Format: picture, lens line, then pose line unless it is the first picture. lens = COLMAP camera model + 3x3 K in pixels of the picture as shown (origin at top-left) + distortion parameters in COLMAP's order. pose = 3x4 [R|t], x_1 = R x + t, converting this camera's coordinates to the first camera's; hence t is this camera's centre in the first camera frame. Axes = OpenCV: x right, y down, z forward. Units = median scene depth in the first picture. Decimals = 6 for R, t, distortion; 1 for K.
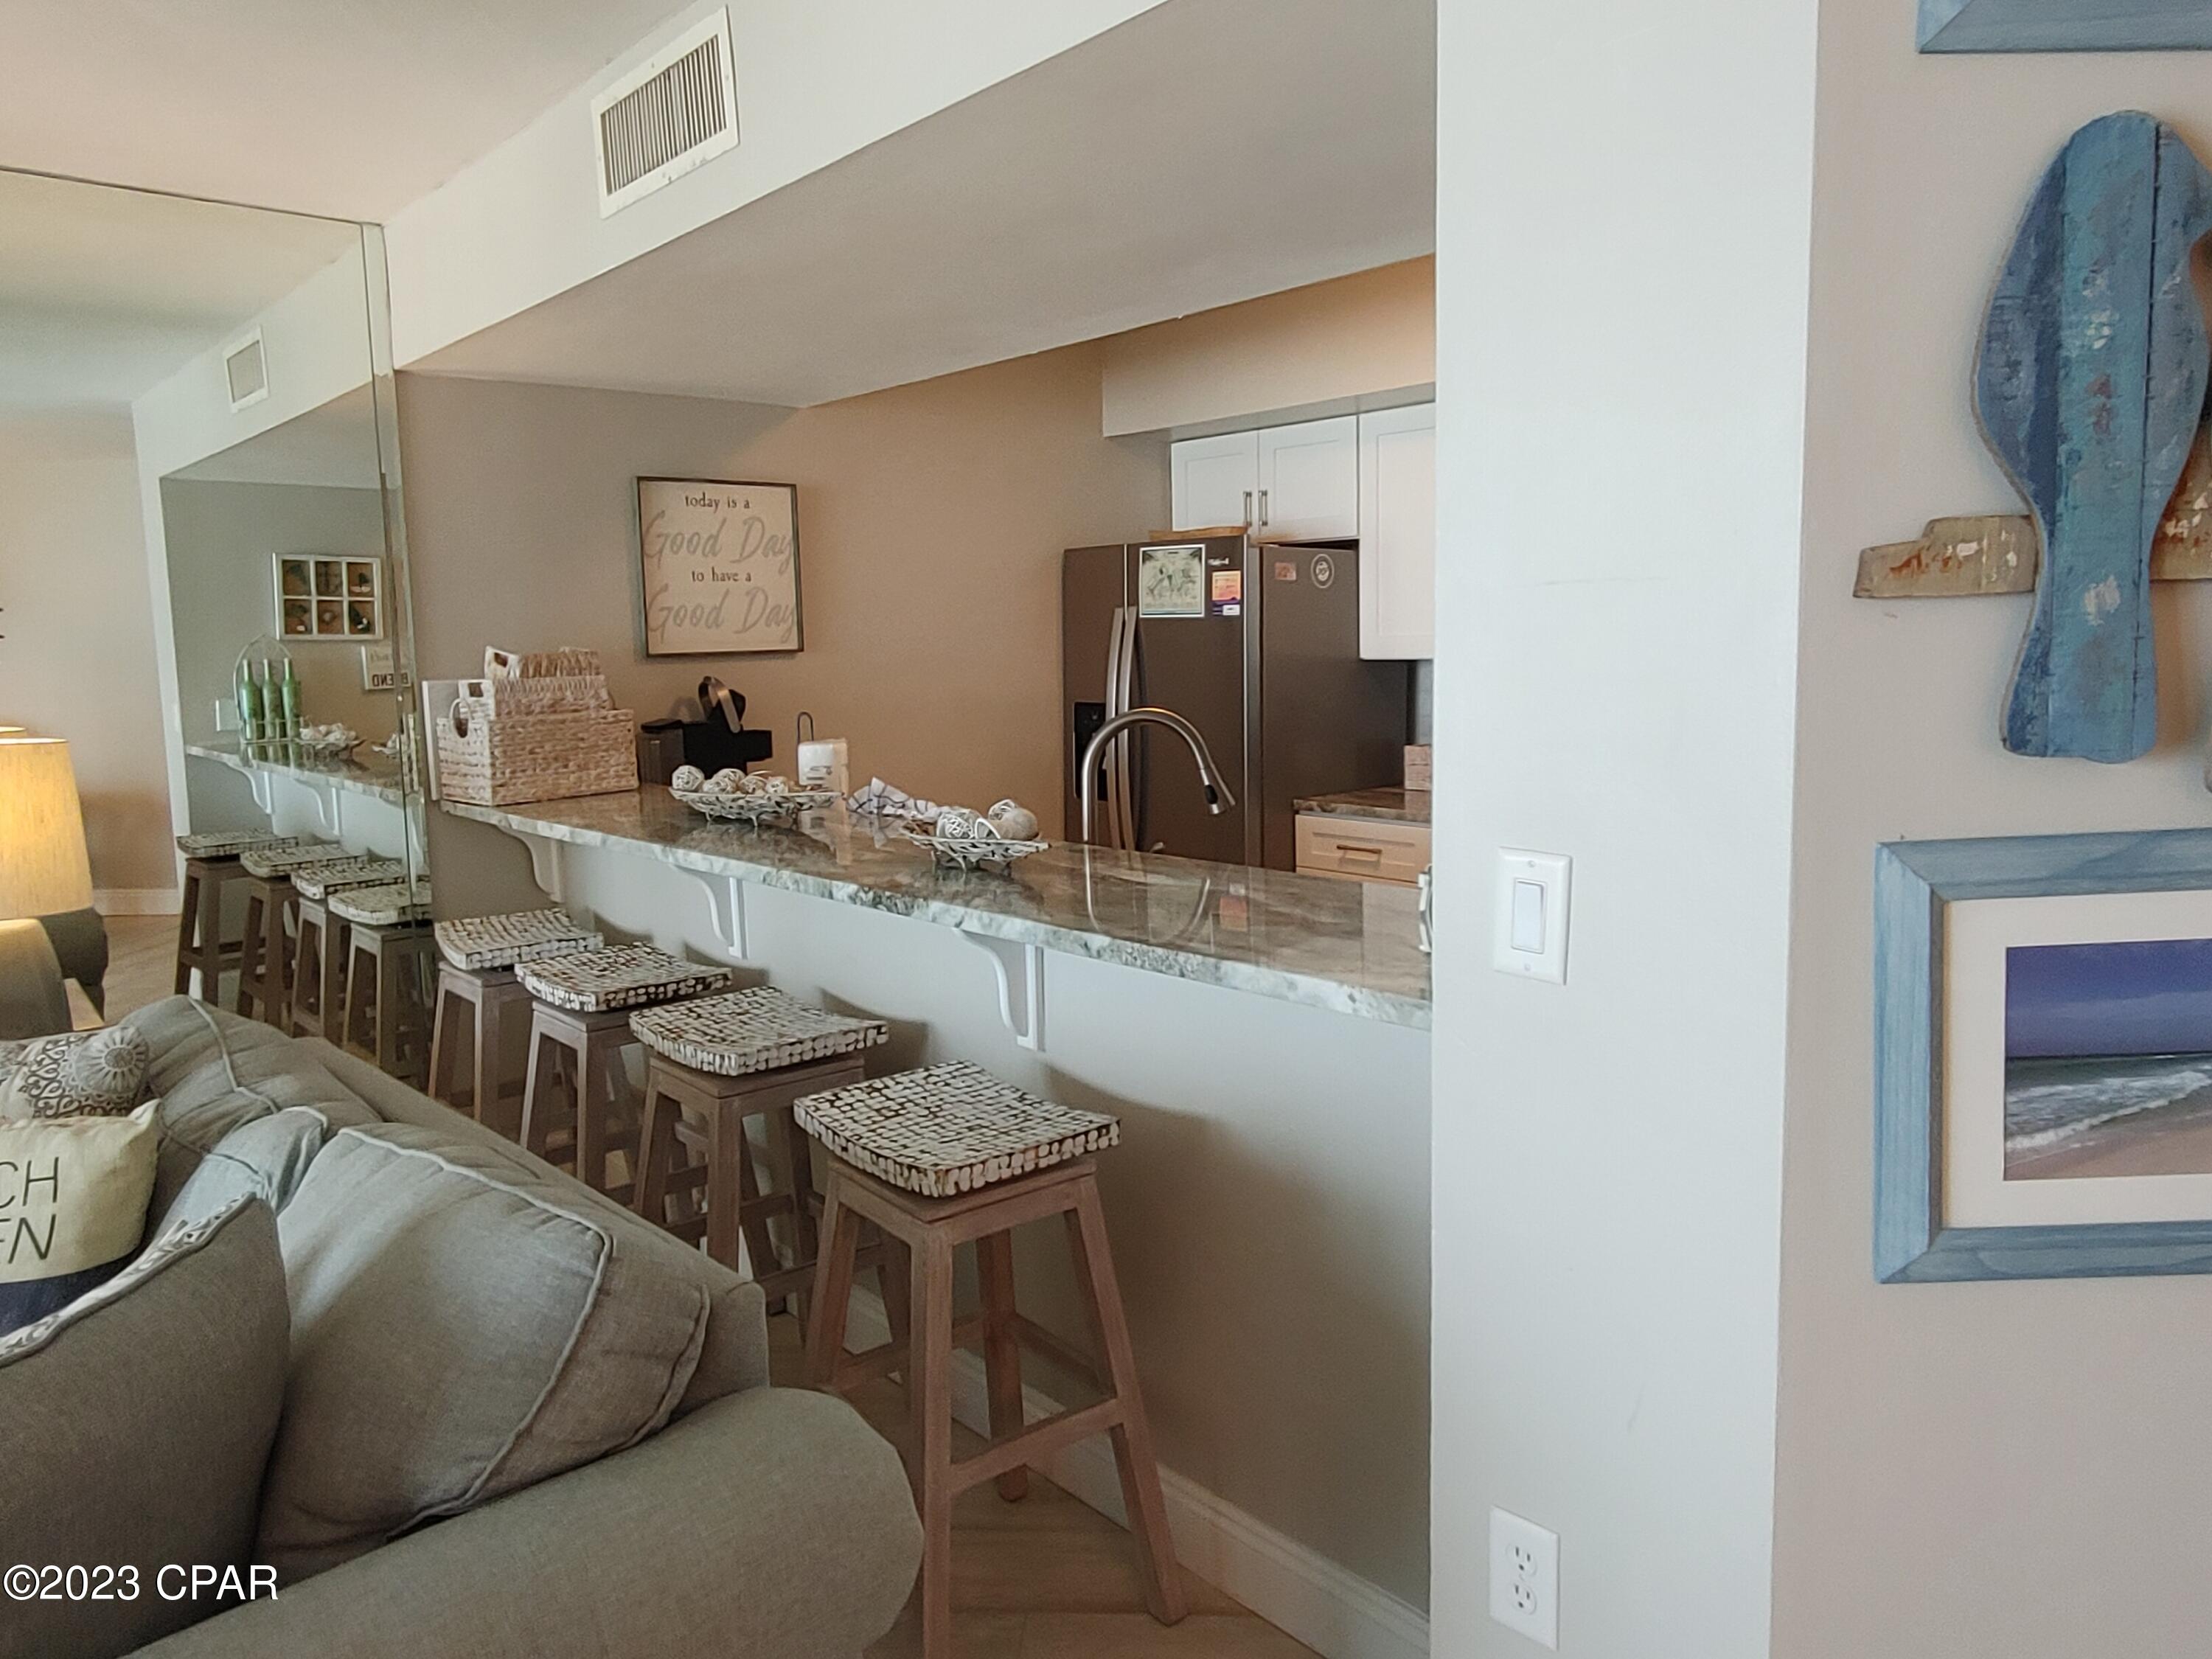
lens RADIAL K [[1517.1, 0, 1099.3], [0, 1517.1, 822.9], [0, 0, 1]] dist [-0.000017, -0.005912]
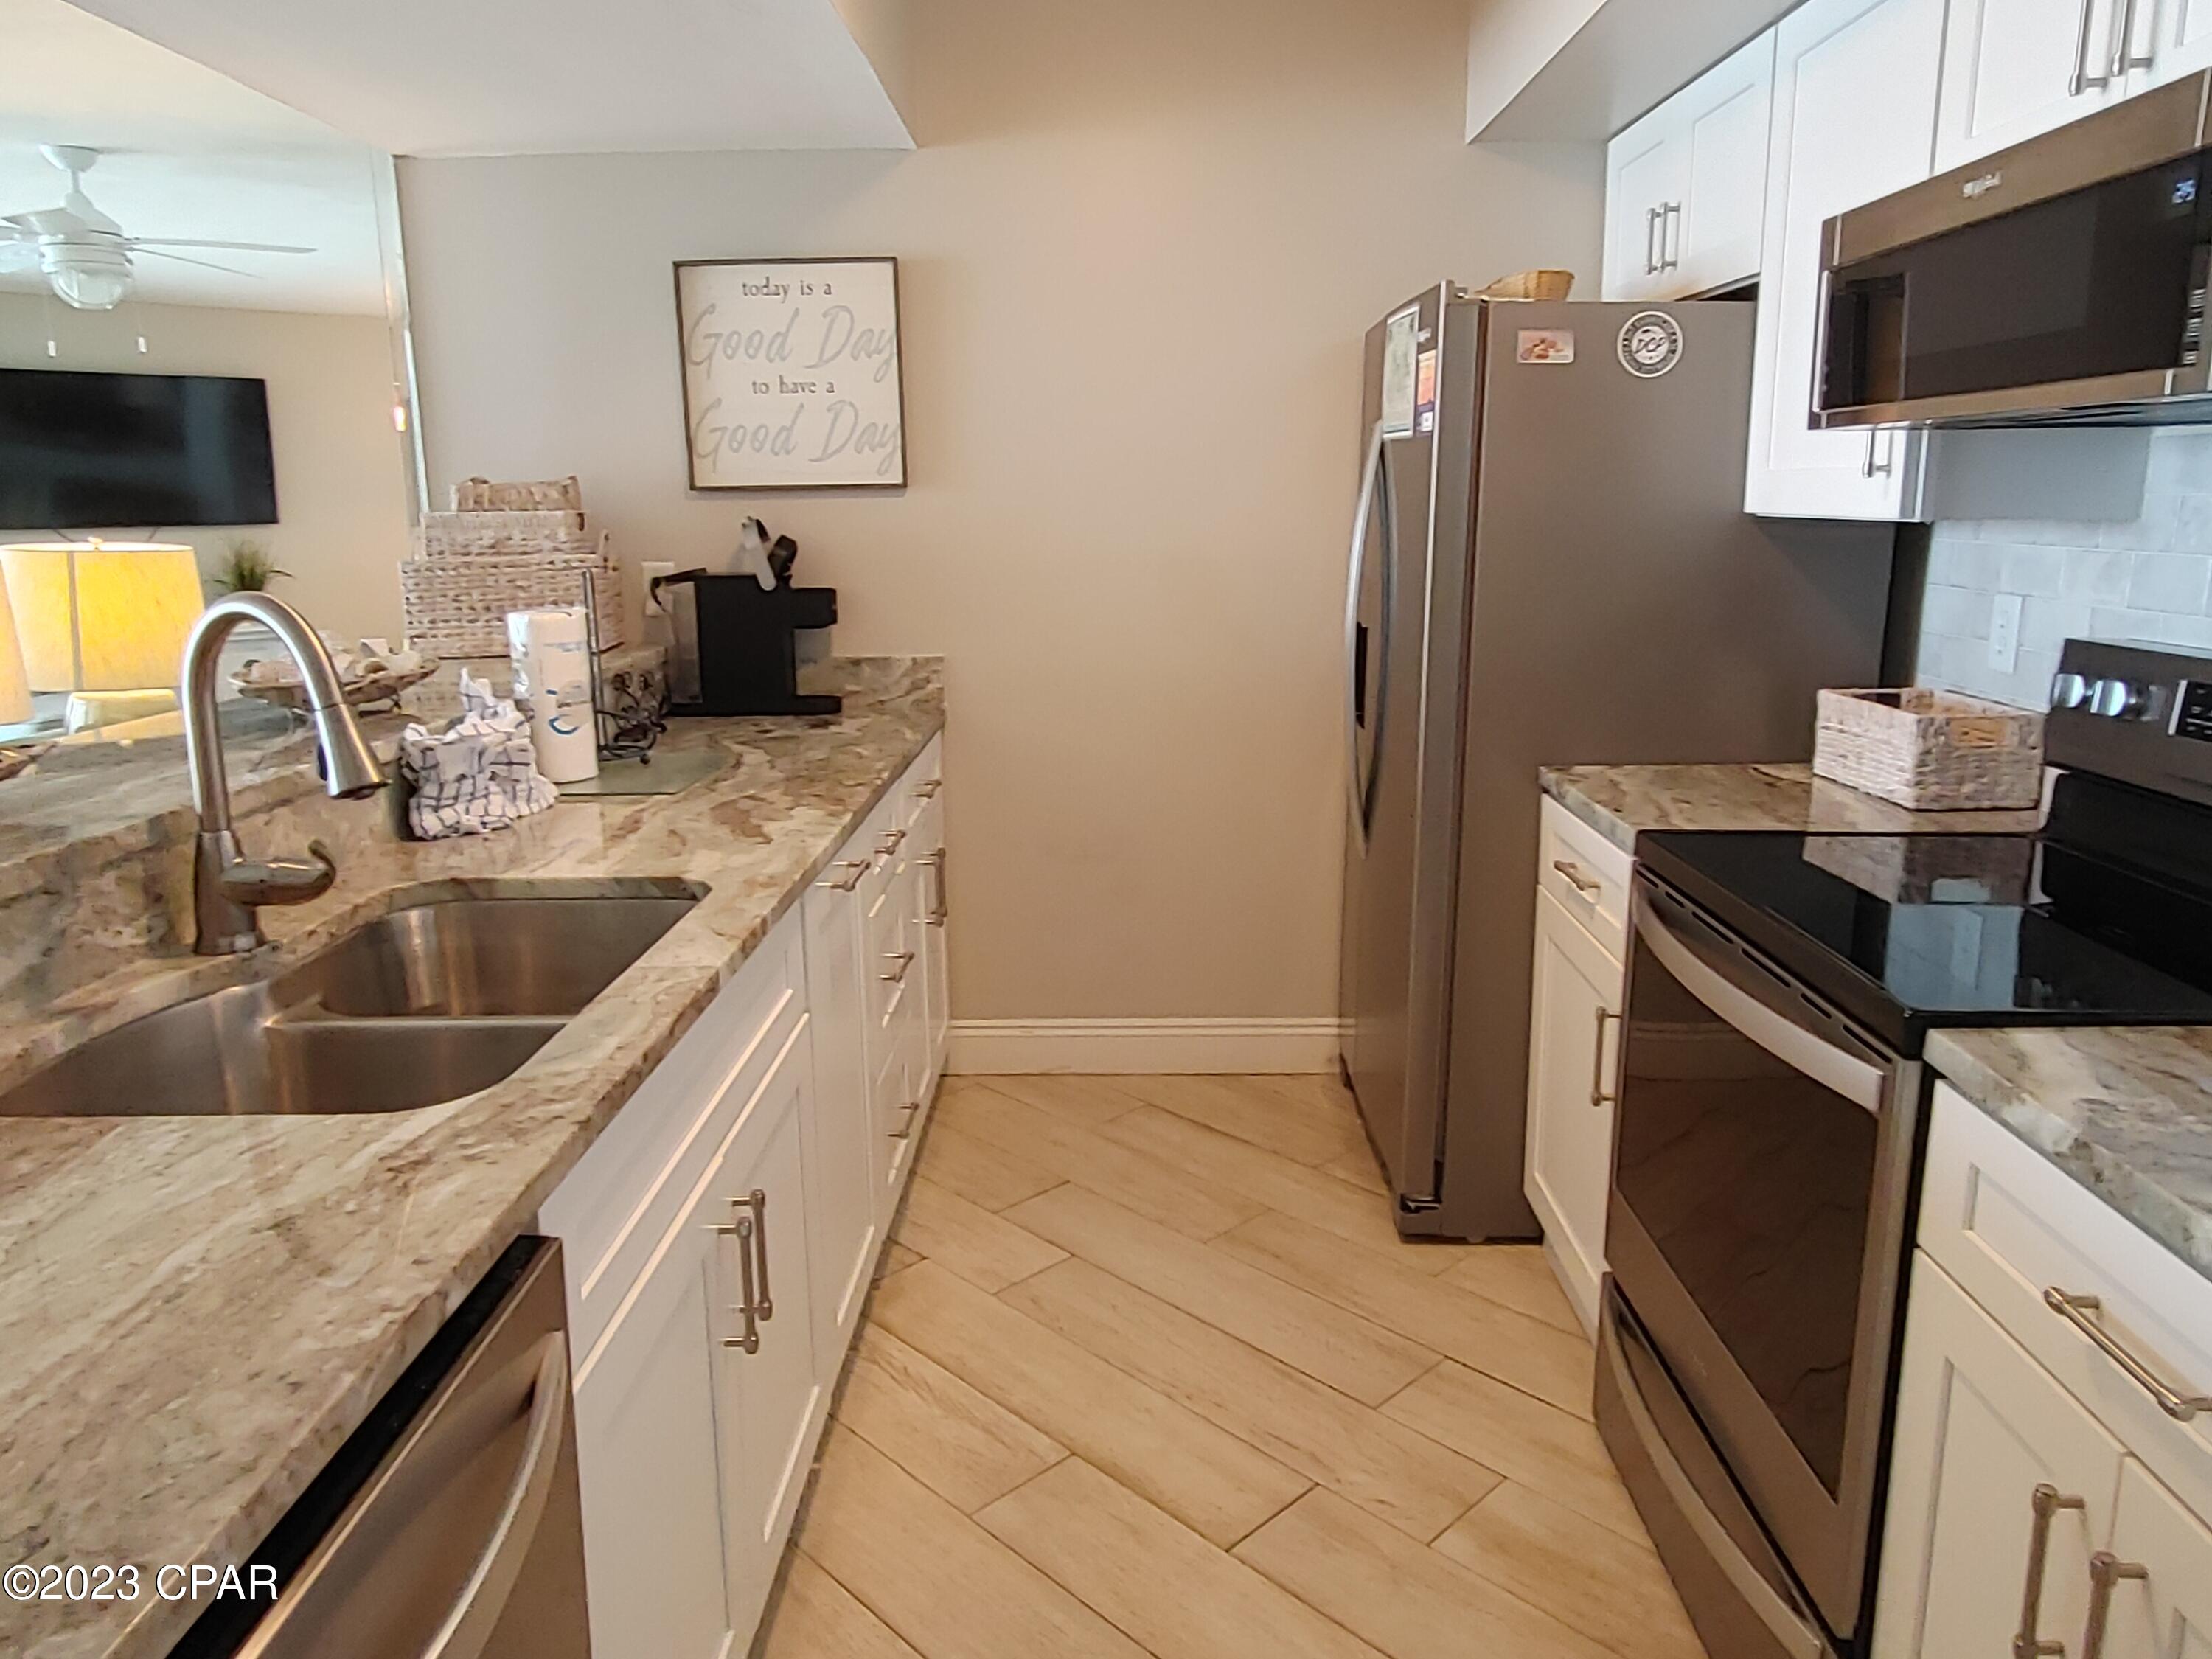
lens RADIAL K [[1517.1, 0, 1109.1], [0, 1517.1, 815.0], [0, 0, 1]] dist [-0.000017, -0.005912]
pose [[0.740045, 0.153102, -0.654899, 0.410423], [-0.088571, 0.987450, 0.130759, -0.060887], [0.666700, -0.038763, 0.744318, 0.514128]]
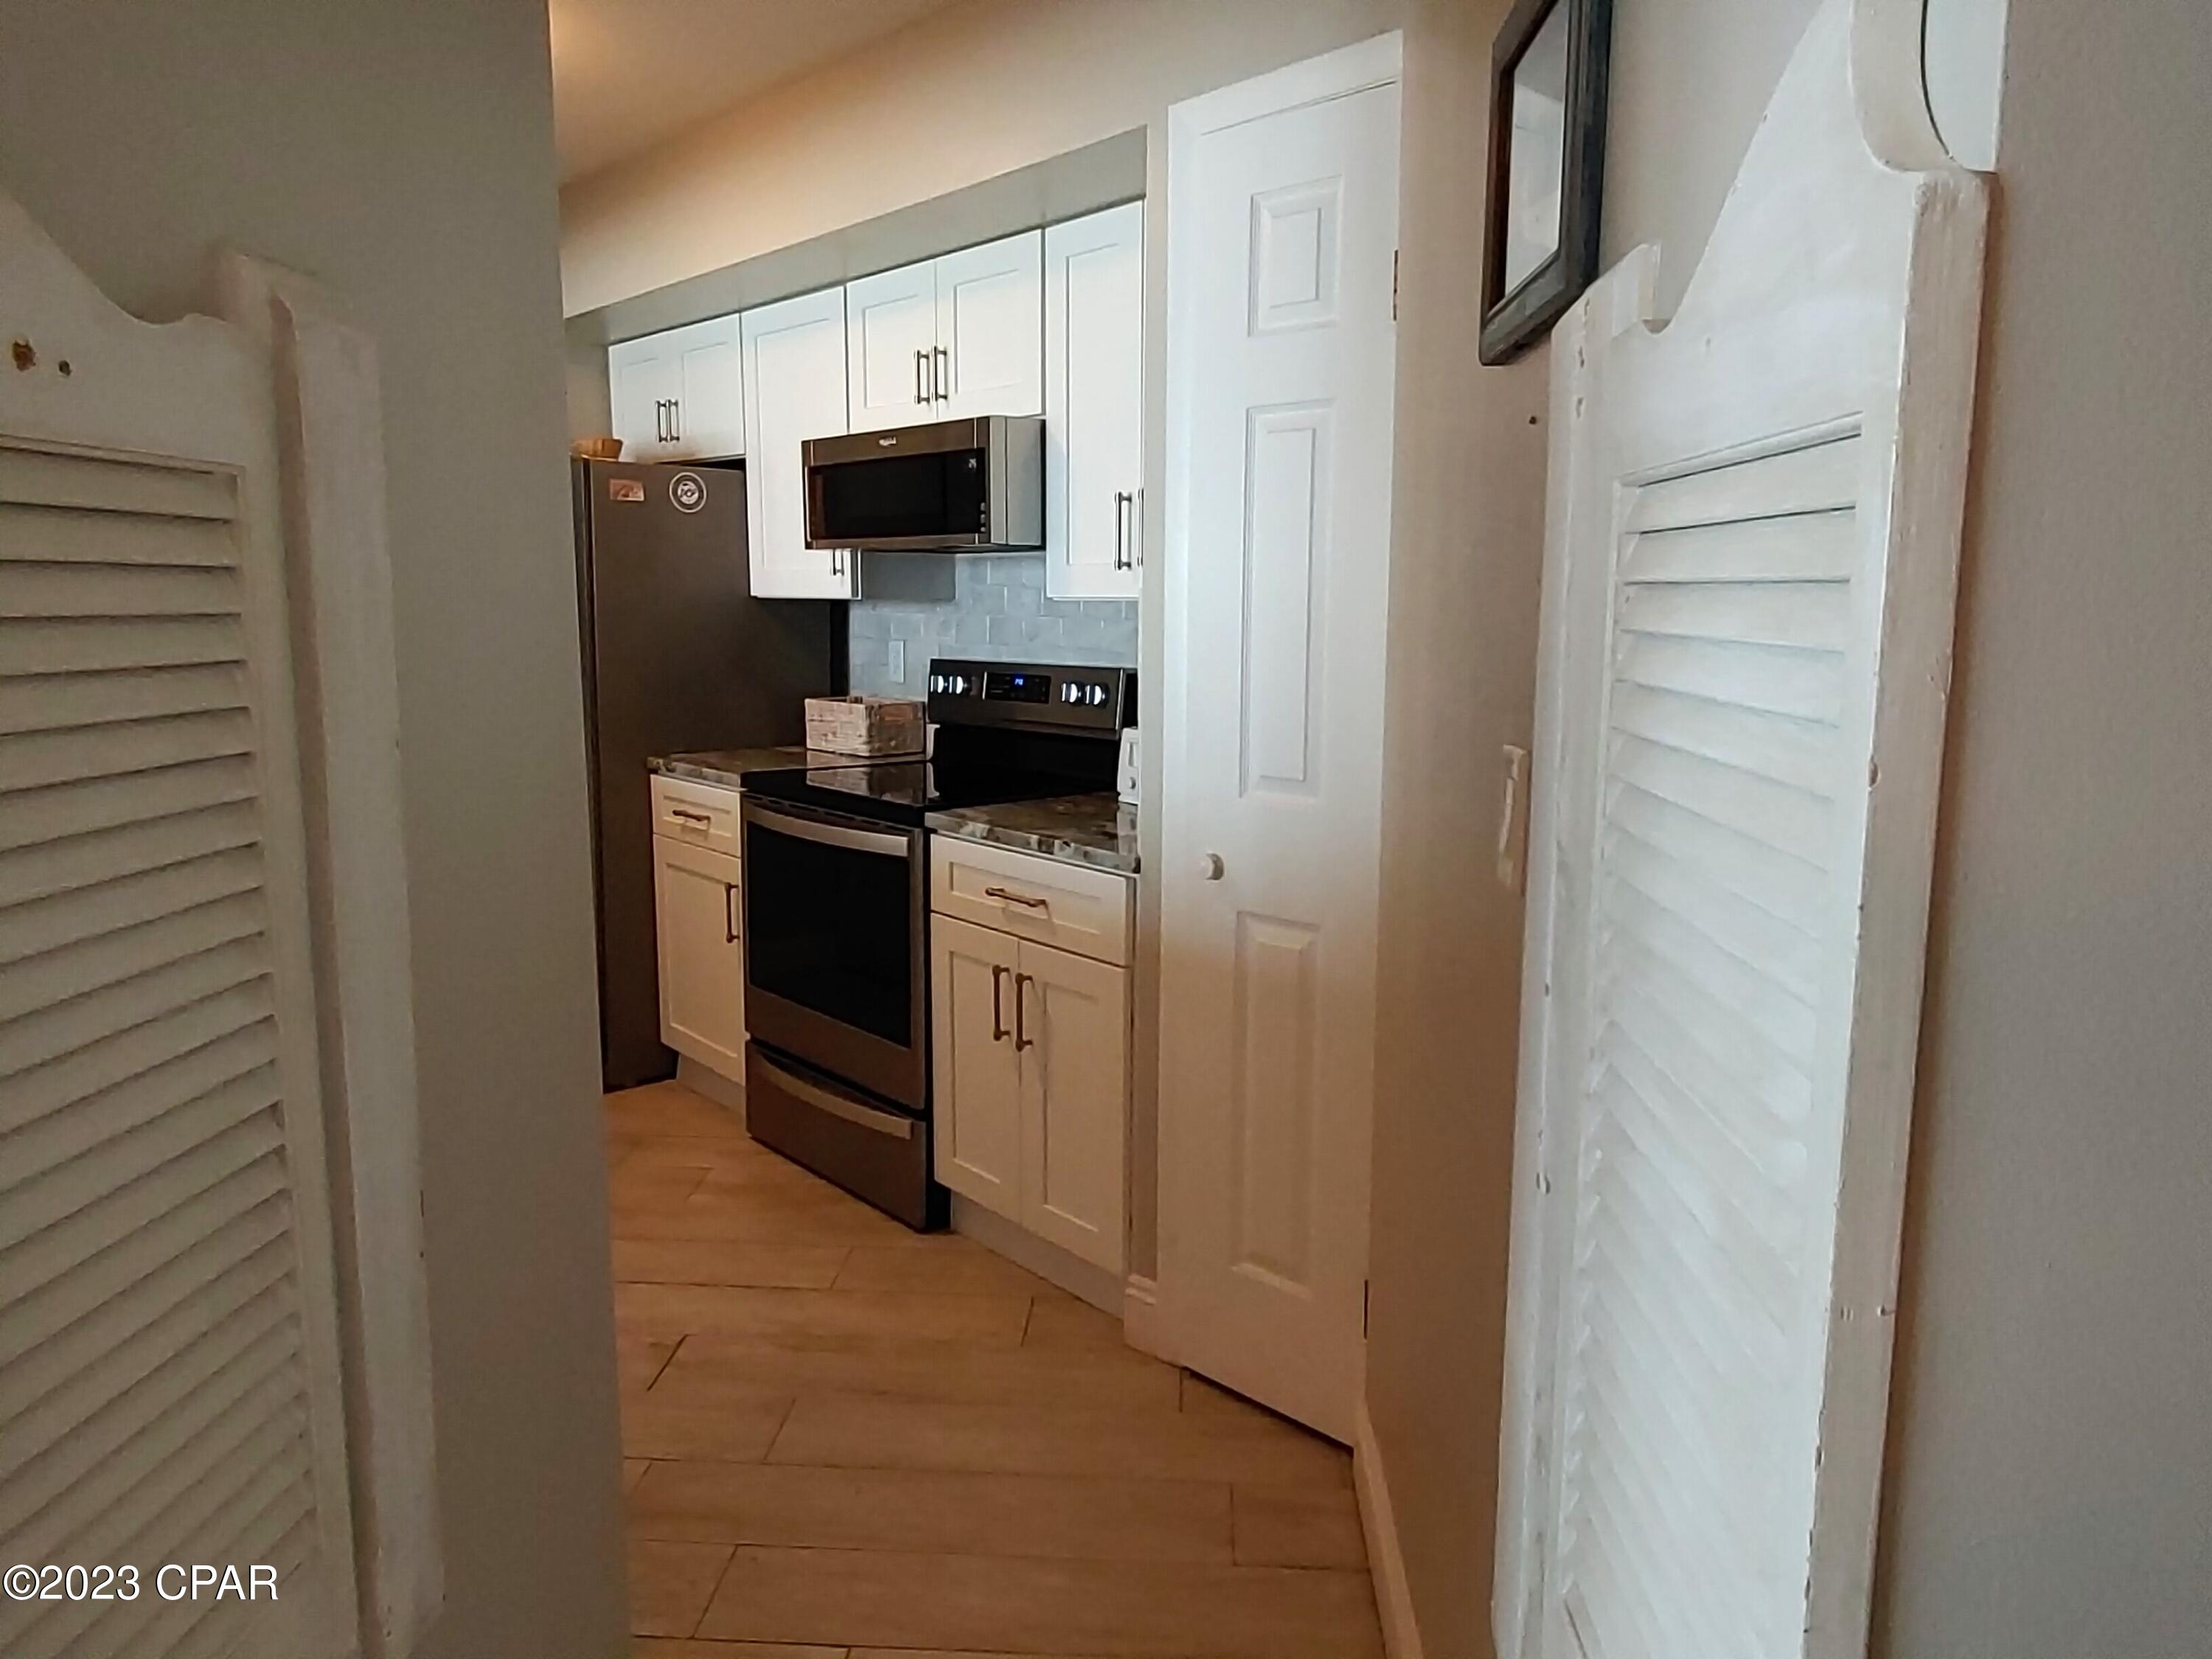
lens RADIAL K [[1517.1, 0, 1109.7], [0, 1517.1, 823.6], [0, 0, 1]] dist [-0.000017, -0.005912]
pose [[0.999583, 0.028853, -0.001188, 0.425930], [-0.028805, 0.999144, 0.029686, -0.010956], [0.002043, -0.029640, 0.999559, 0.144157]]
